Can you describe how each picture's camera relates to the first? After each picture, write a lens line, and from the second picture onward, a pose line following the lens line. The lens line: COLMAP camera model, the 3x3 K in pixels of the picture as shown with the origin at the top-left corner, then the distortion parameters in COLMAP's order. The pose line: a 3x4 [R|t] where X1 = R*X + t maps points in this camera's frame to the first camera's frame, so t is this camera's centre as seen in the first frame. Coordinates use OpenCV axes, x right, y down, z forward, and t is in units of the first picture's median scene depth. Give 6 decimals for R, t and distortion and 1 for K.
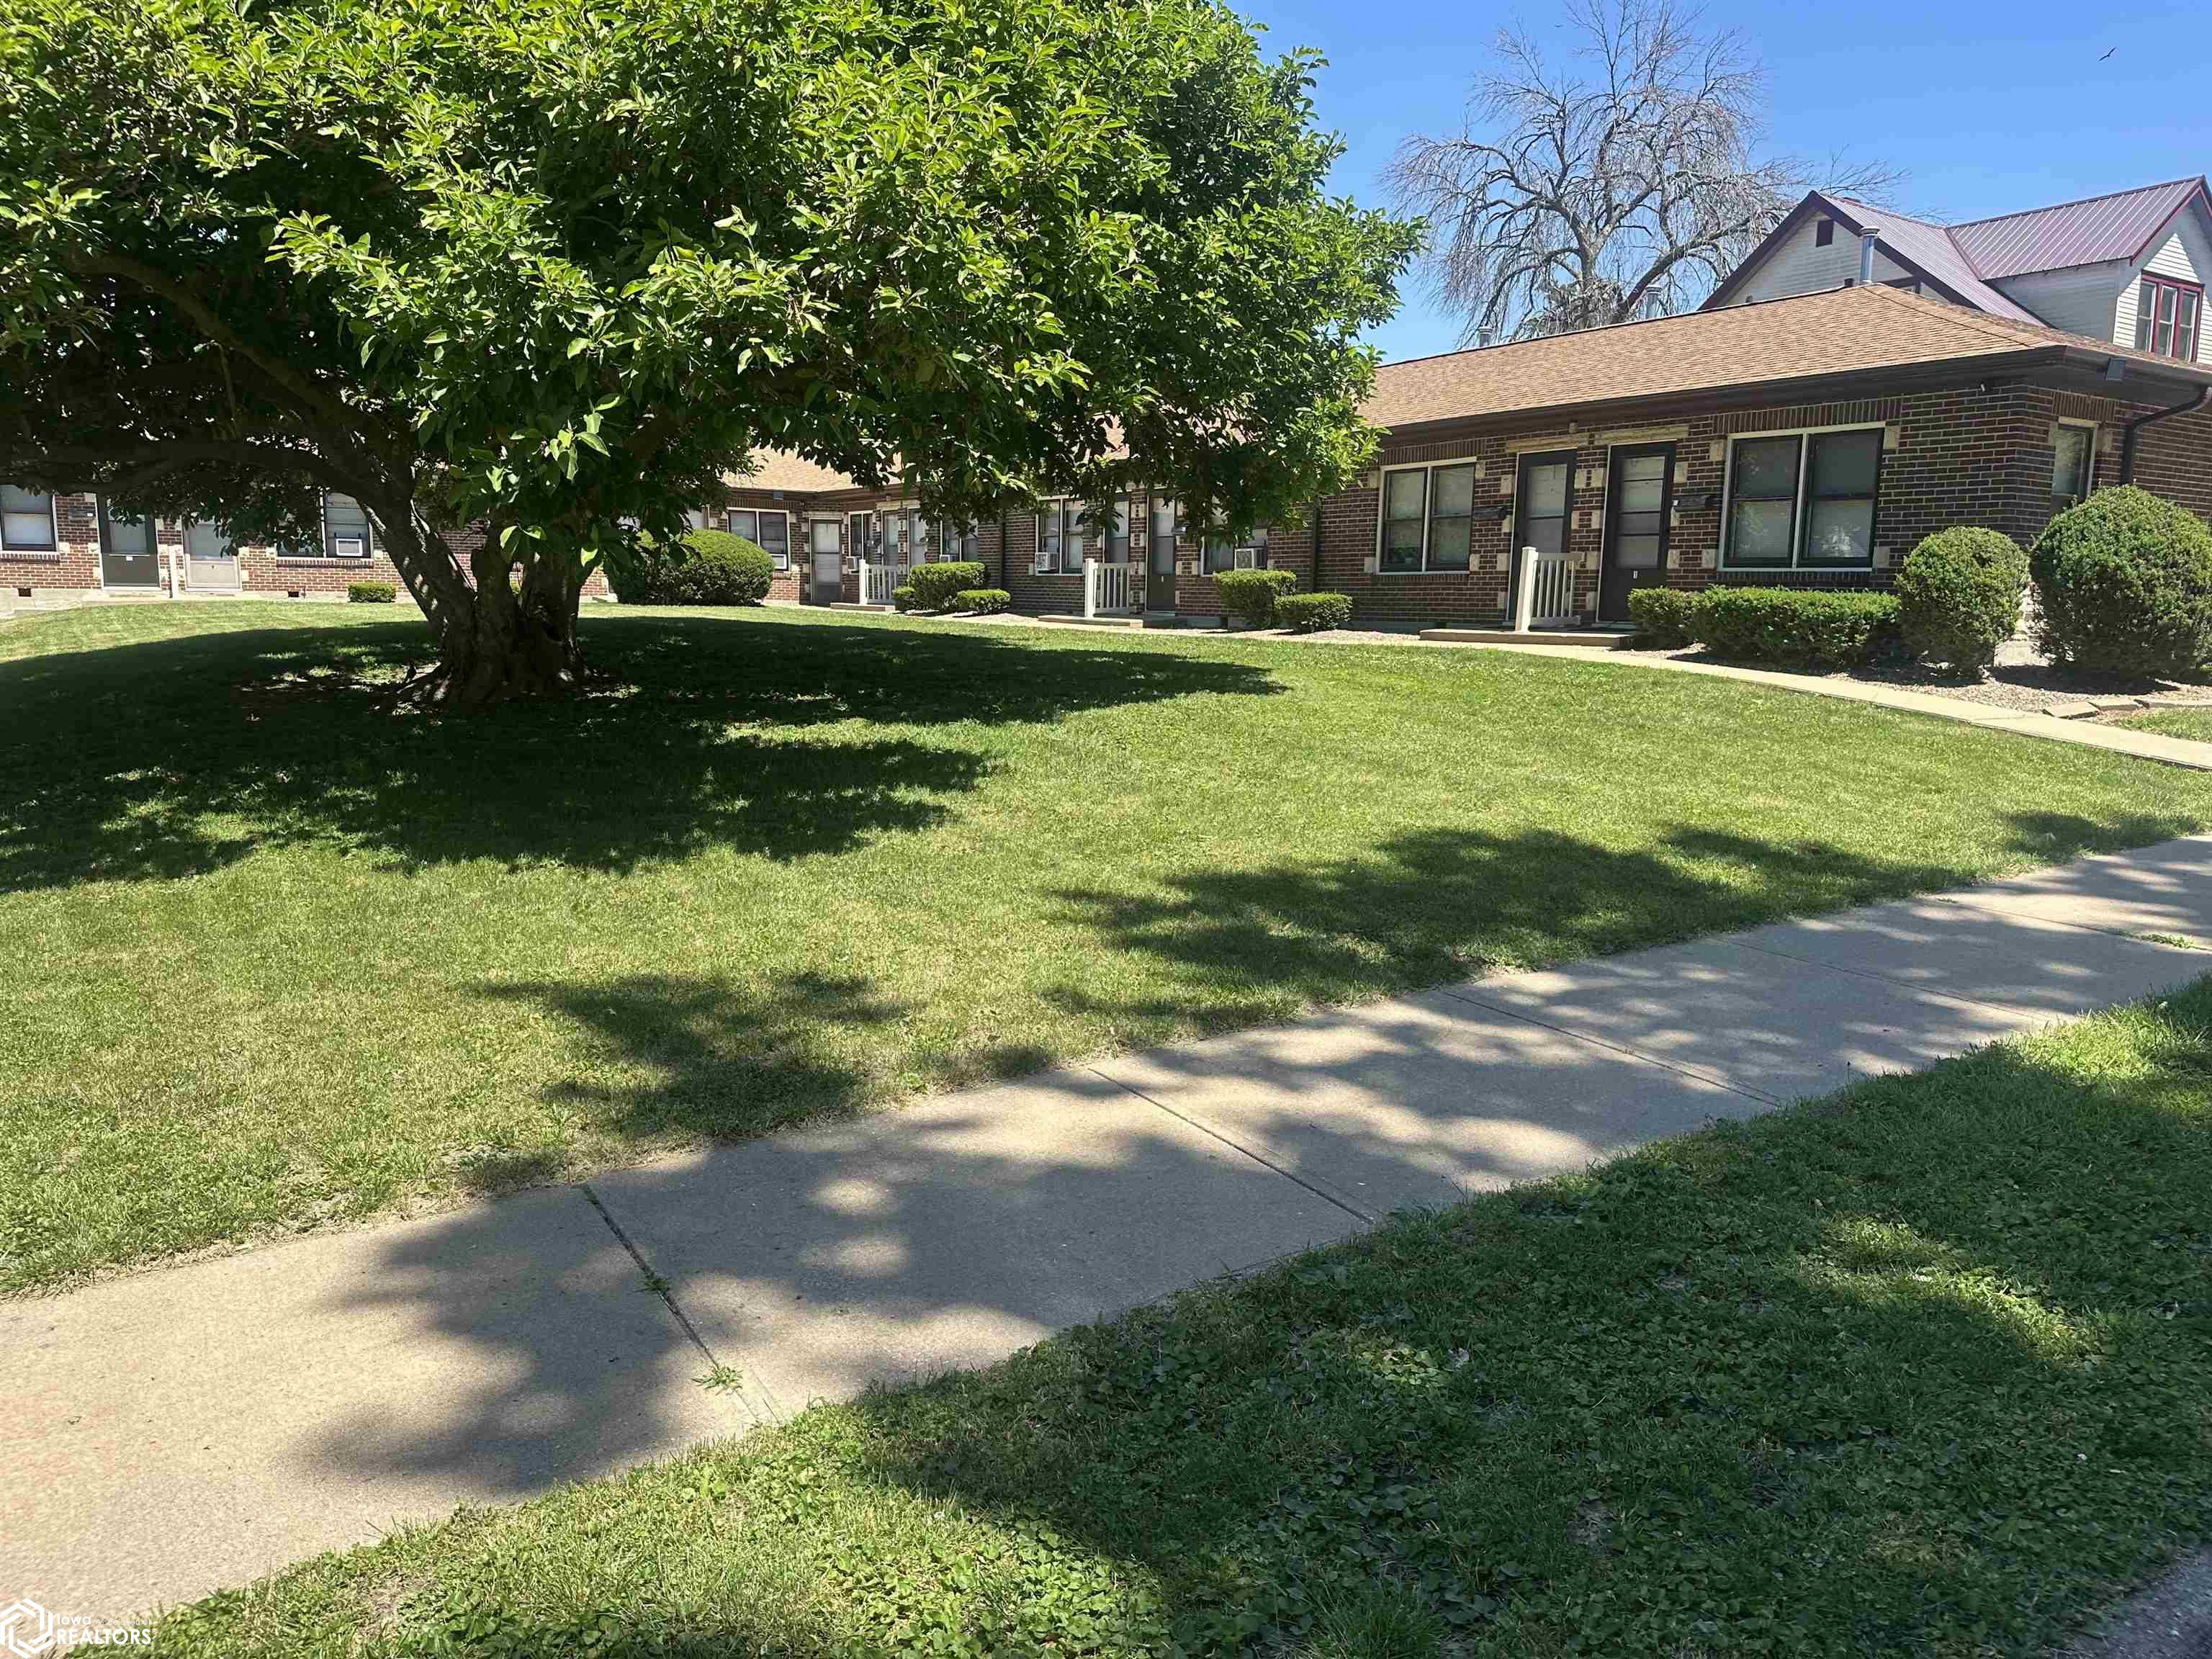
lens RADIAL K [[1540.2, 0, 1106.0], [0, 1540.2, 829.5], [0, 0, 1]] dist [0.134371, -0.204911]
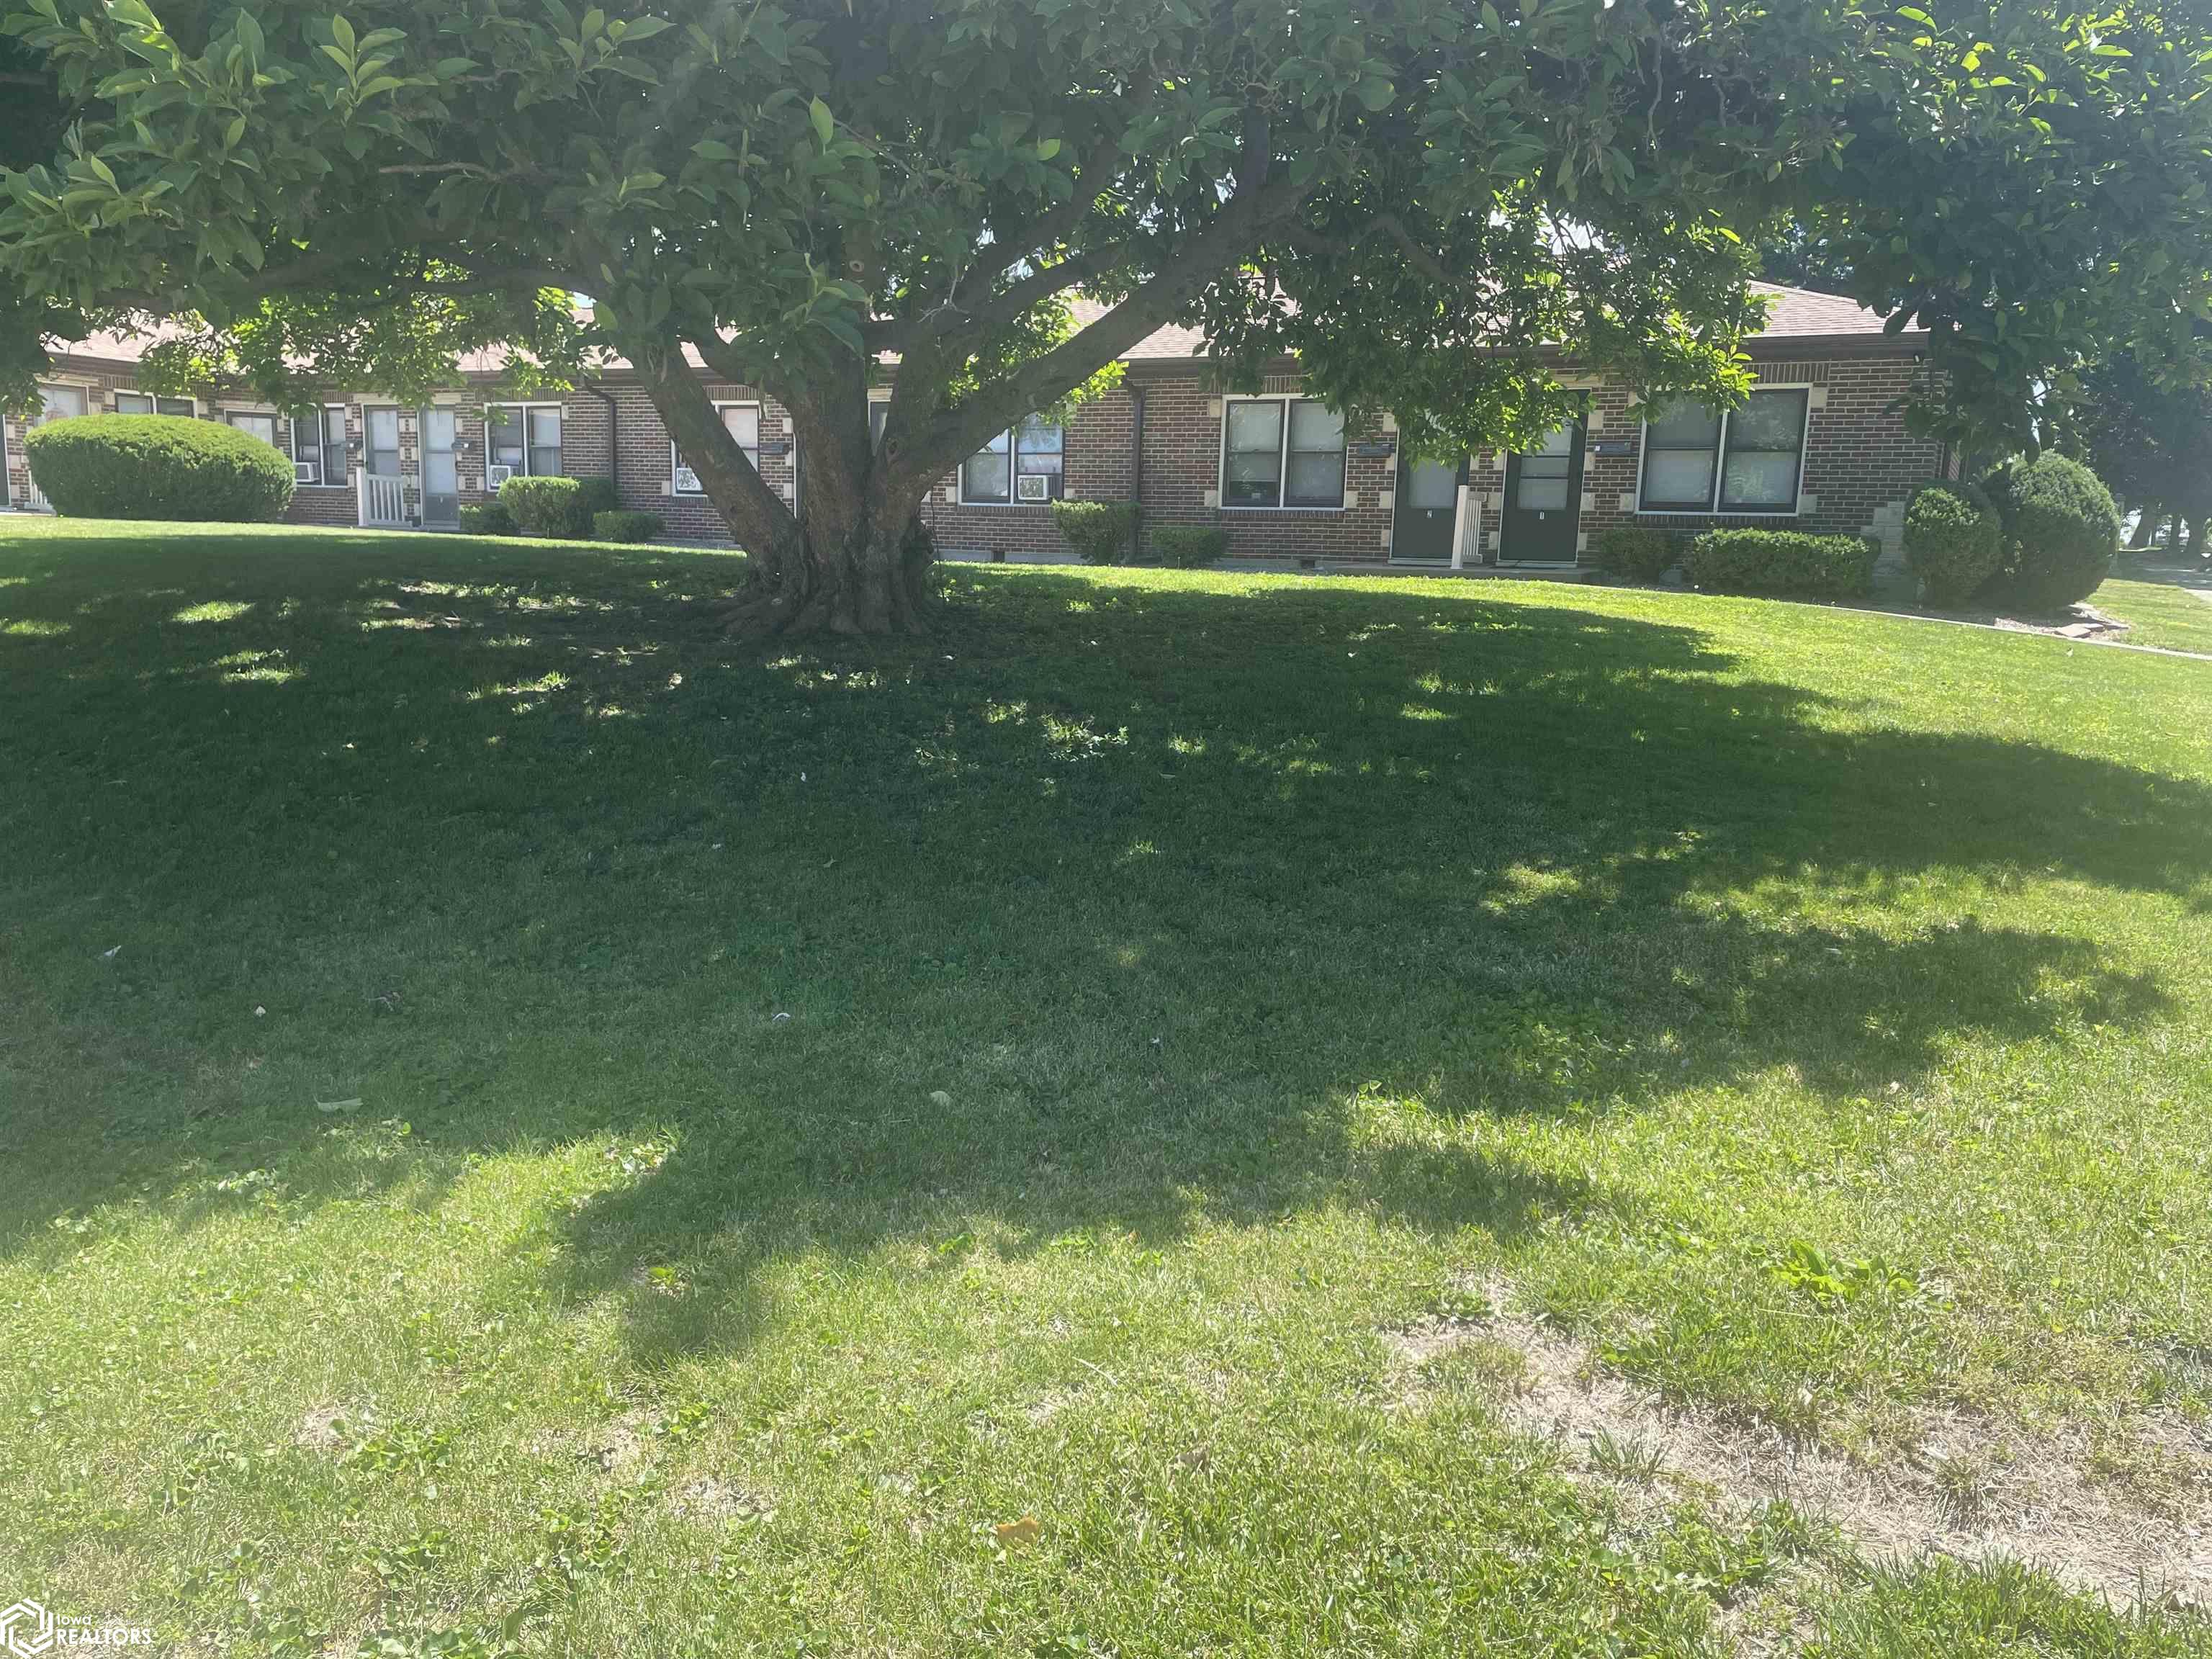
lens RADIAL K [[1670.7, 0, 1144.6], [0, 1670.7, 859.4], [0, 0, 1]] dist [0.091660, -0.114065]
pose [[0.868171, -0.070958, 0.491166, -0.441551], [0.053607, 0.997343, 0.049330, -0.002272], [-0.493362, -0.016497, 0.869668, 0.134680]]
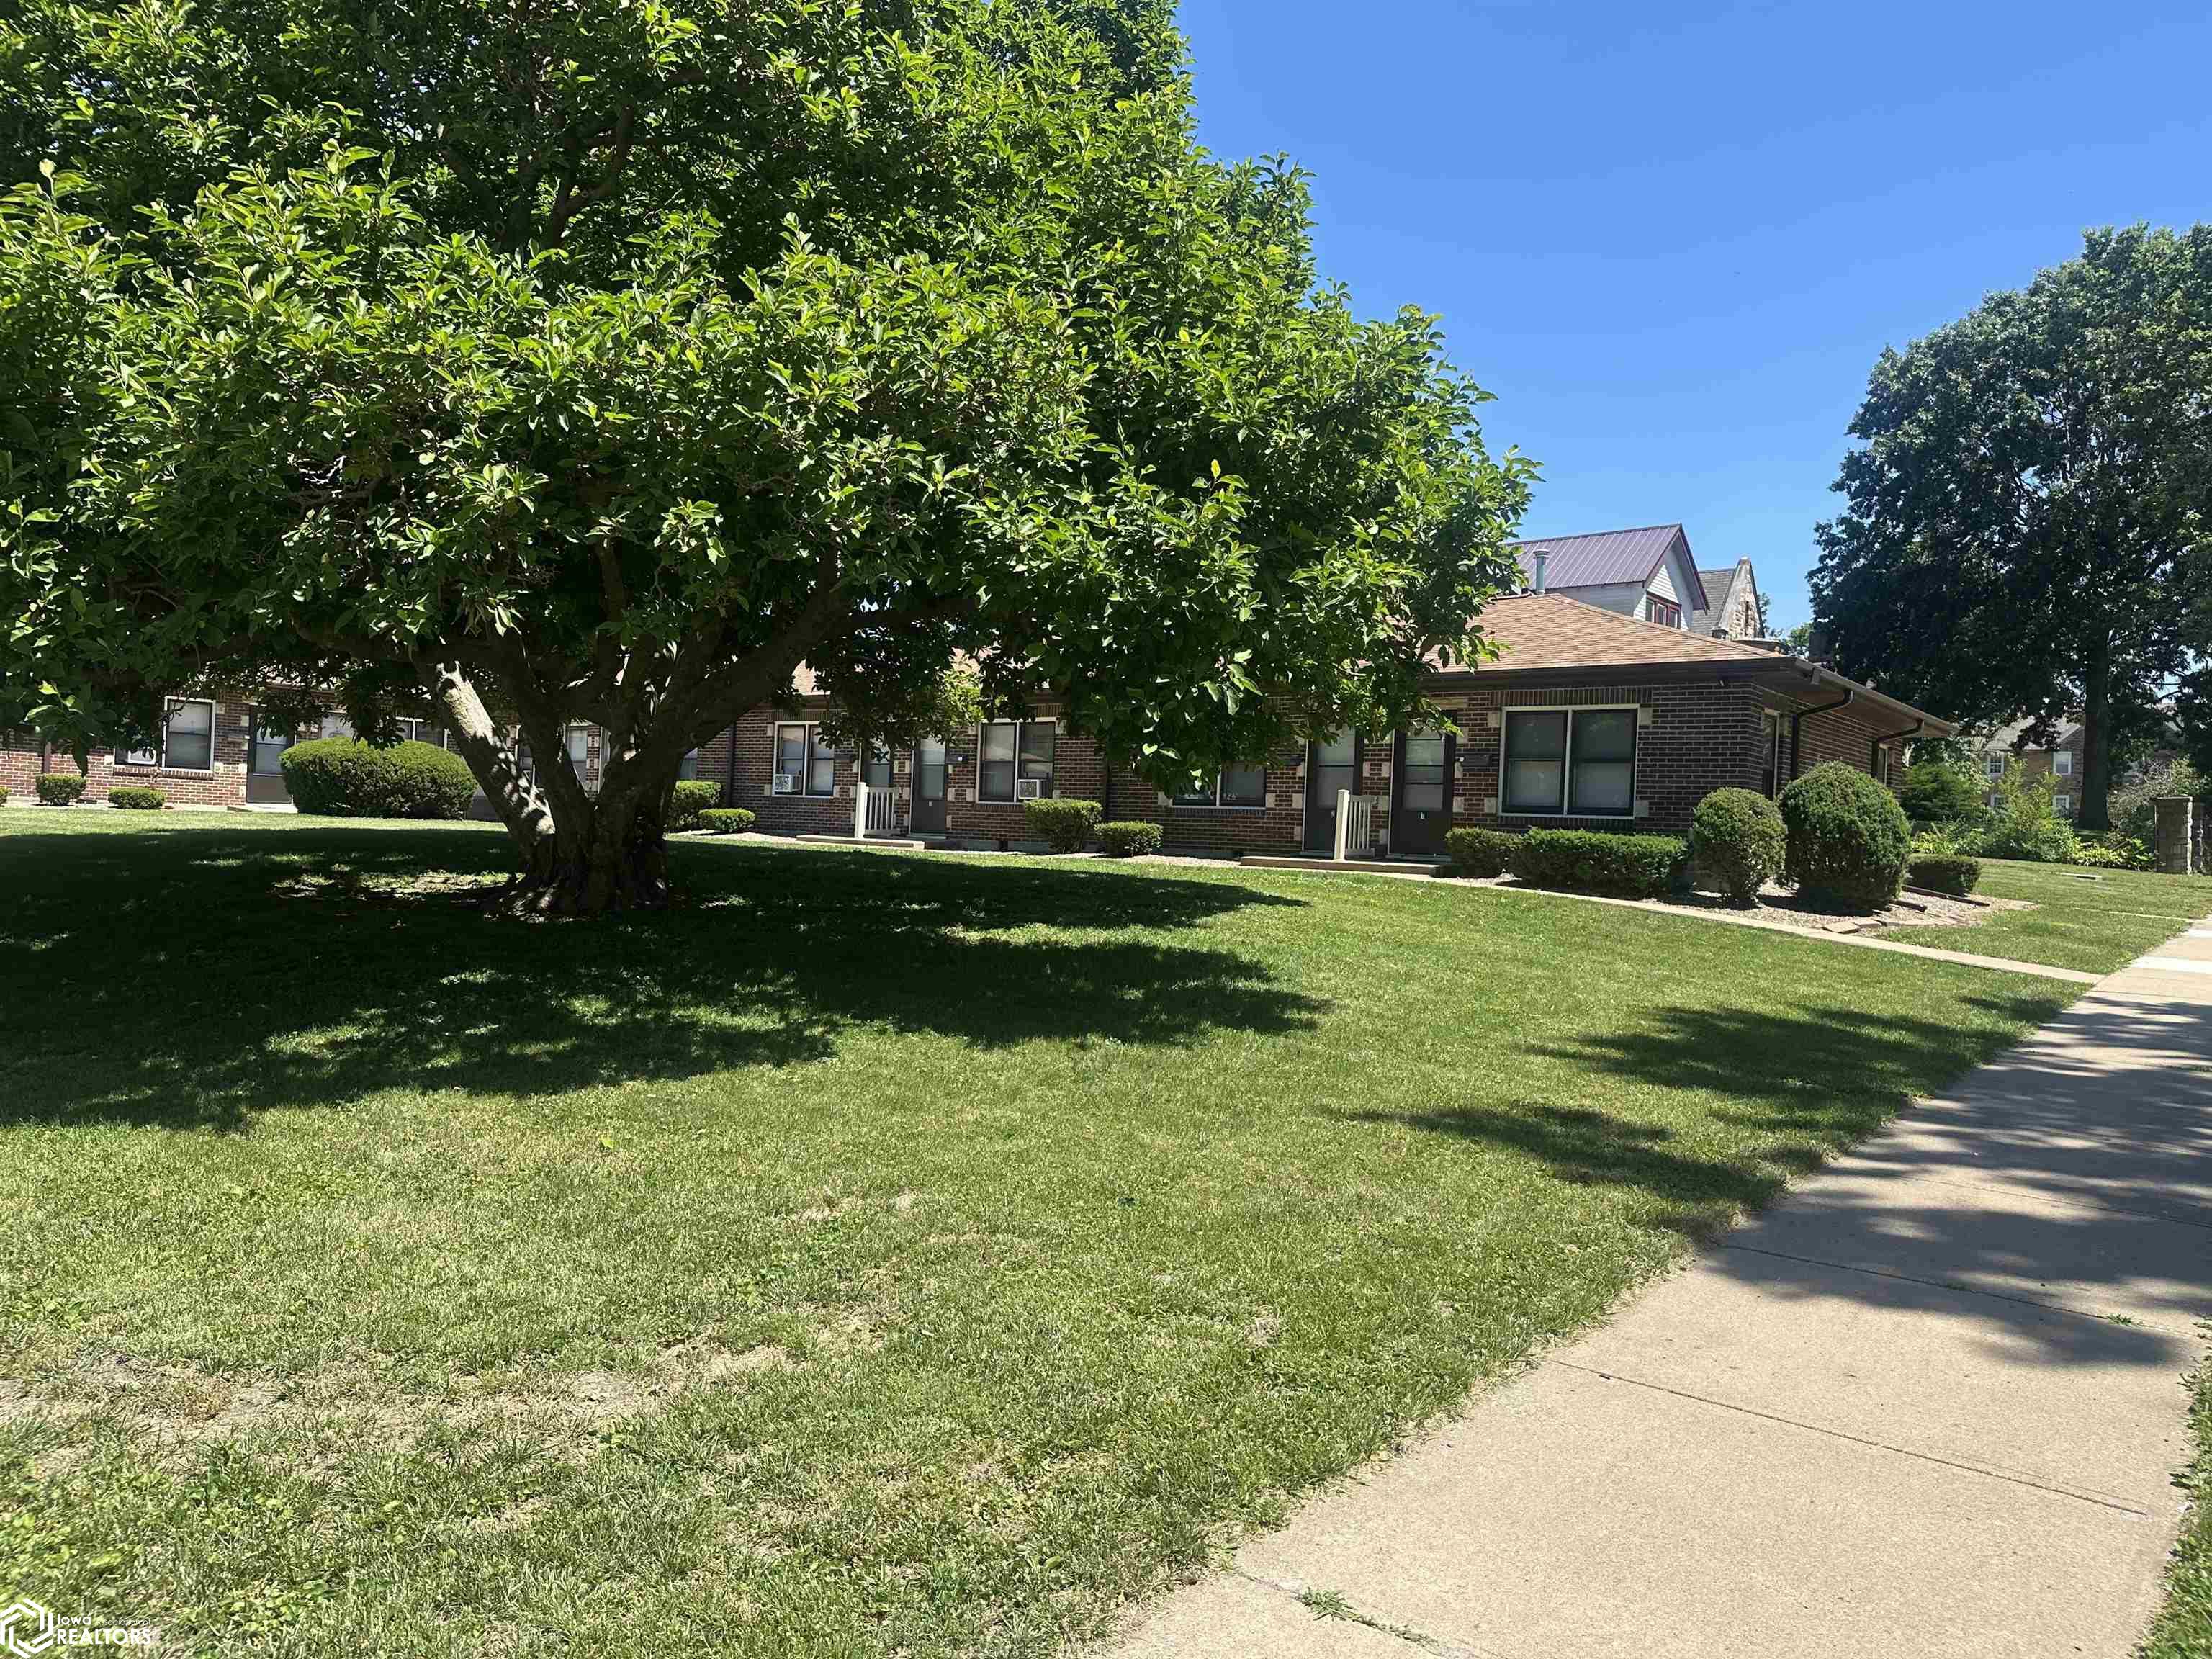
lens RADIAL K [[1540.2, 0, 1106.0], [0, 1540.2, 829.5], [0, 0, 1]] dist [0.134371, -0.204911]
pose [[0.944998, 0.025526, 0.326078, -0.263854], [0.022506, 0.989513, -0.142683, 0.010978], [-0.326300, 0.142174, 0.934513, -0.028807]]
